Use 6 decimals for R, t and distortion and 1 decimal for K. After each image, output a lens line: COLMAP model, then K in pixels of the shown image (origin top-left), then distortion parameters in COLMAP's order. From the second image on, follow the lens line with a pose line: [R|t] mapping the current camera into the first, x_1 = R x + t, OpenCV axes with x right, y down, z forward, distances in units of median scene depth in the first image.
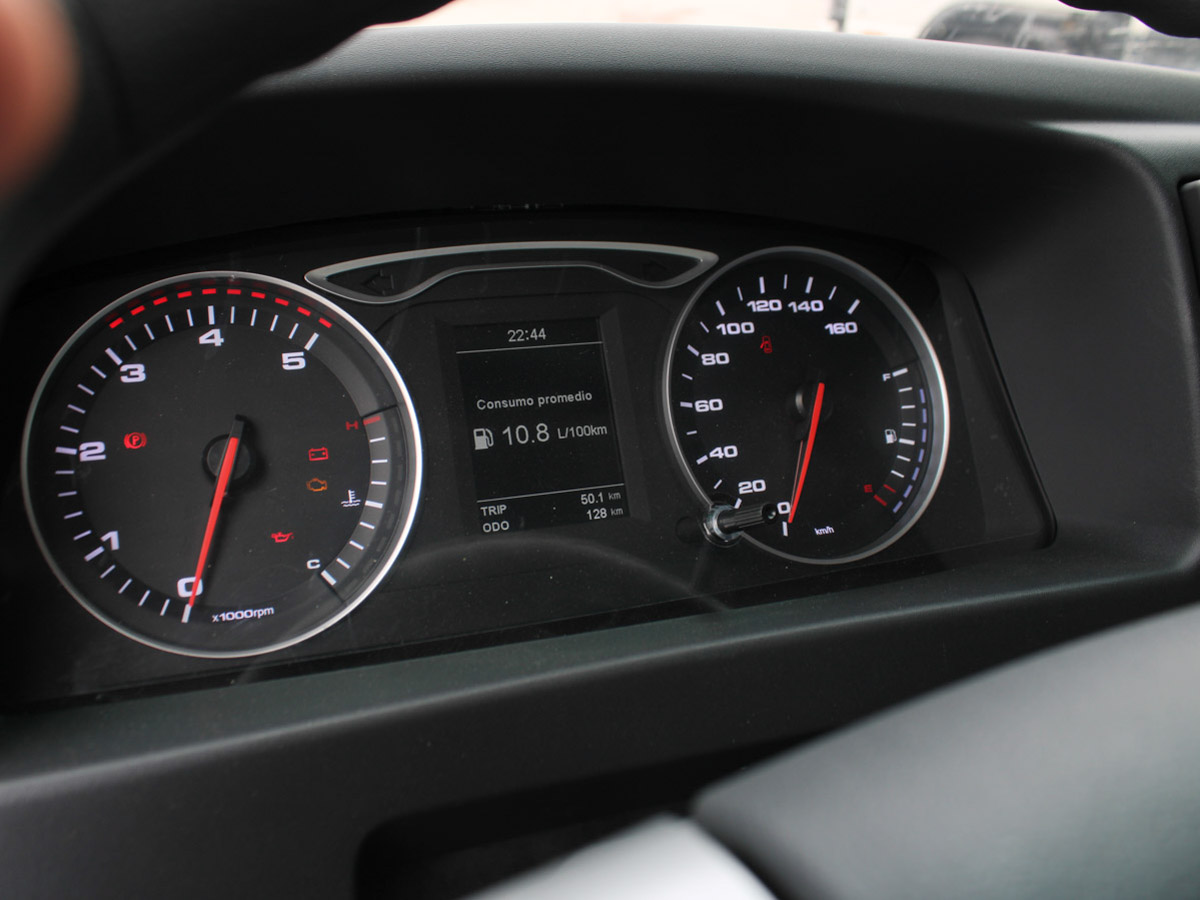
lens RADIAL K [[1120.8, 0, 600.0], [0, 1120.8, 450.0], [0, 0, 1]] dist [-0.171015, 0.149265]
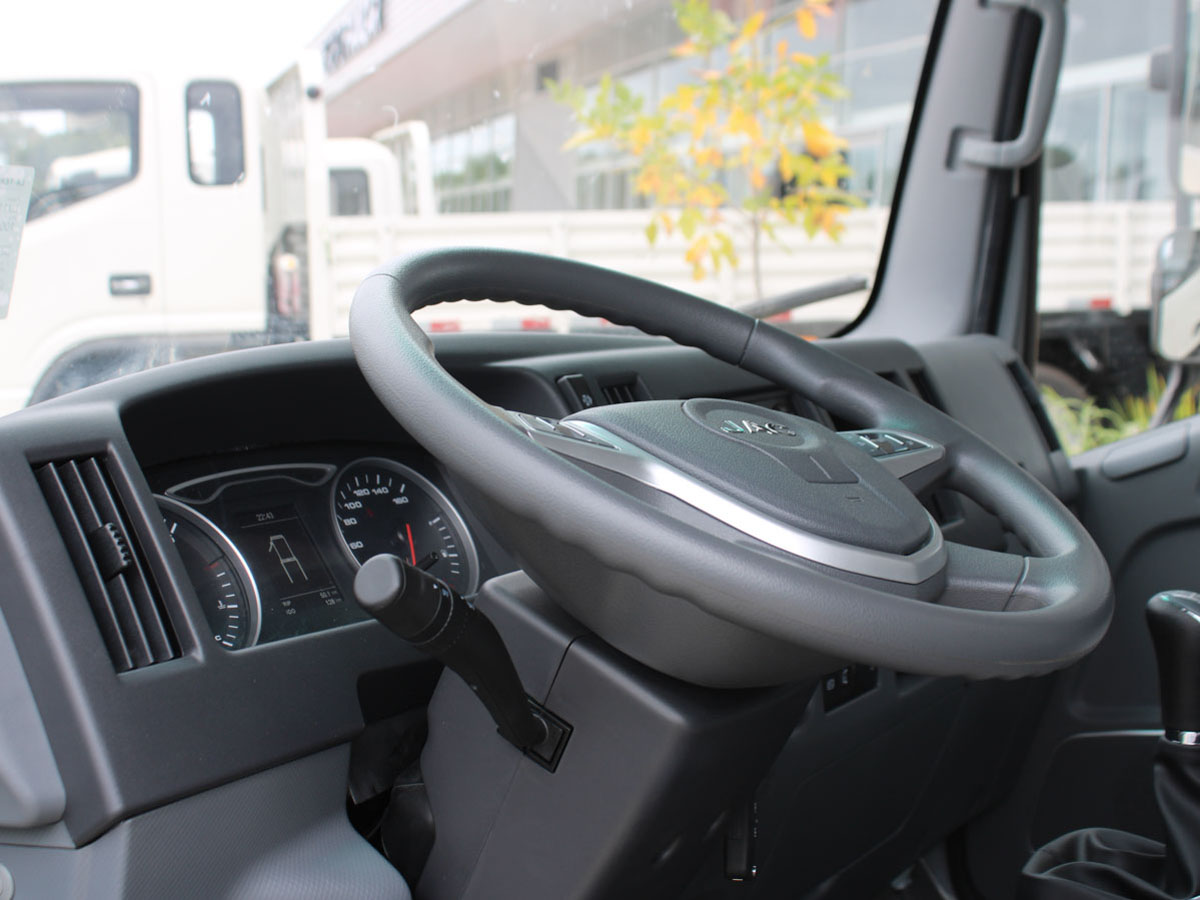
lens RADIAL K [[1769.5, 0, 600.0], [0, 1769.5, 450.0], [0, 0, 1]] dist [-0.062507, -0.011959]
pose [[0.811005, -0.143779, 0.567097, -1.117556], [0.323909, 0.917558, -0.230588, 0.572526], [-0.487191, 0.370695, 0.790715, -1.403706]]
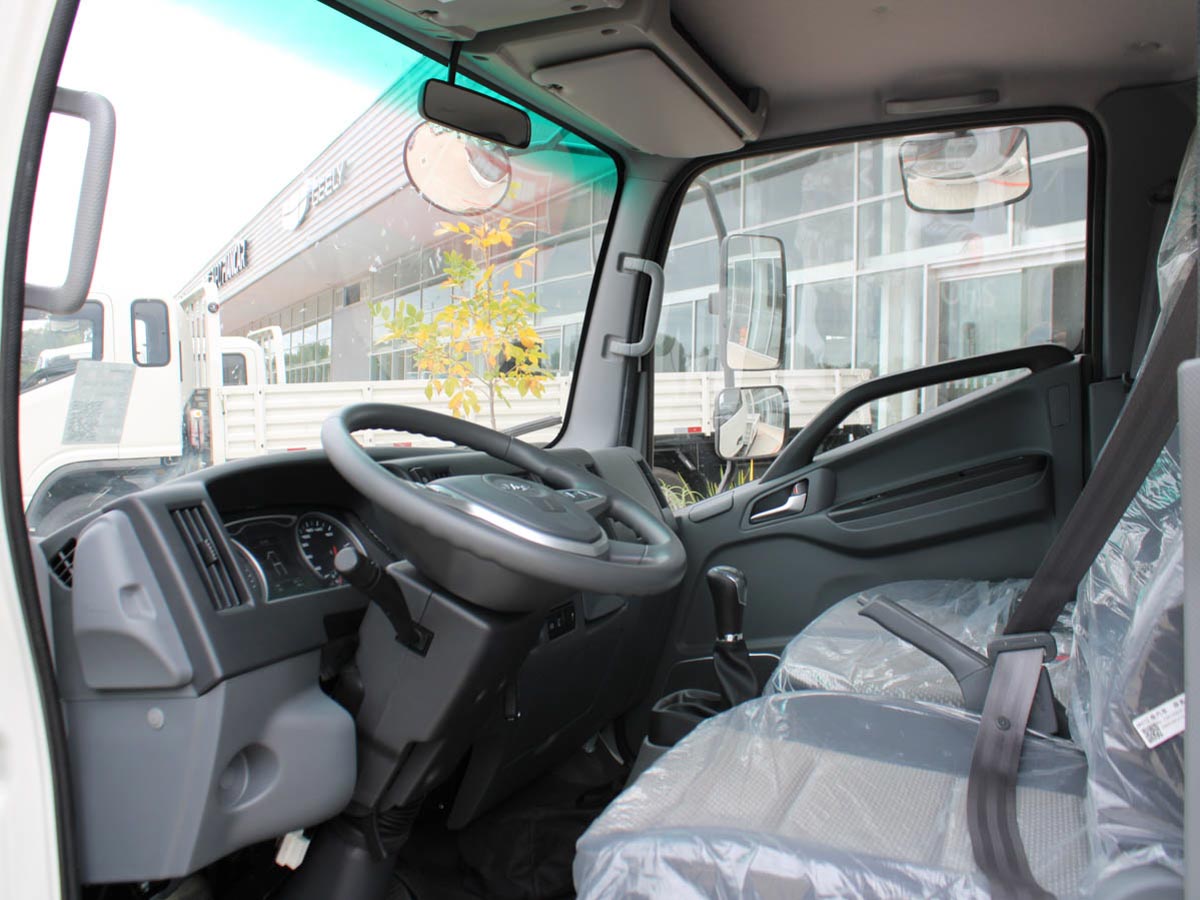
lens RADIAL K [[1120.8, 0, 600.0], [0, 1120.8, 450.0], [0, 0, 1]] dist [-0.171015, 0.149265]
pose [[0.685745, -0.117920, 0.718226, -1.633221], [0.390005, 0.892697, -0.225803, 0.754948], [-0.614532, 0.434955, 0.658152, -1.851943]]
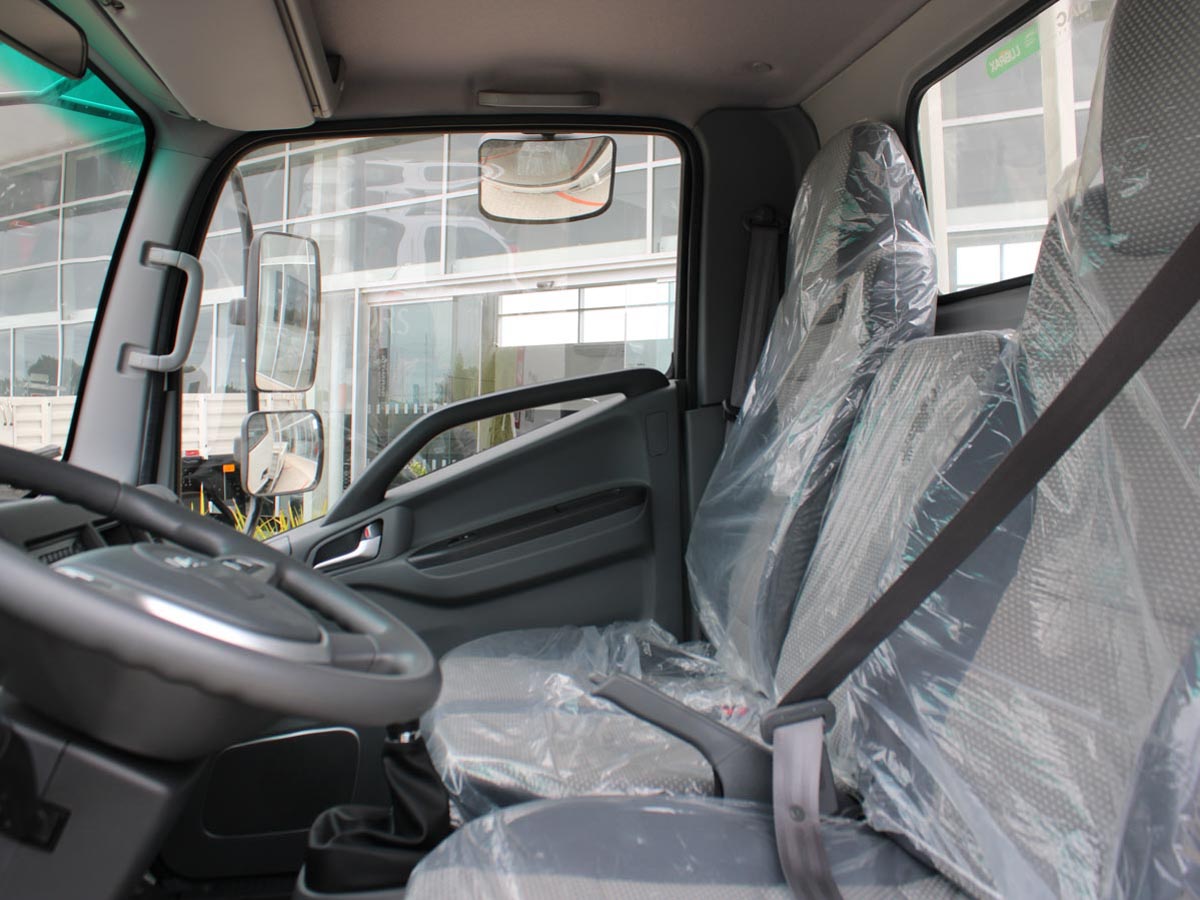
lens RADIAL K [[1120.8, 0, 600.0], [0, 1120.8, 450.0], [0, 0, 1]] dist [-0.171015, 0.149265]
pose [[0.226778, -0.103602, 0.968421, -1.313997], [0.464031, 0.885710, -0.013909, 0.286827], [-0.856299, 0.452531, 0.248934, -0.914972]]
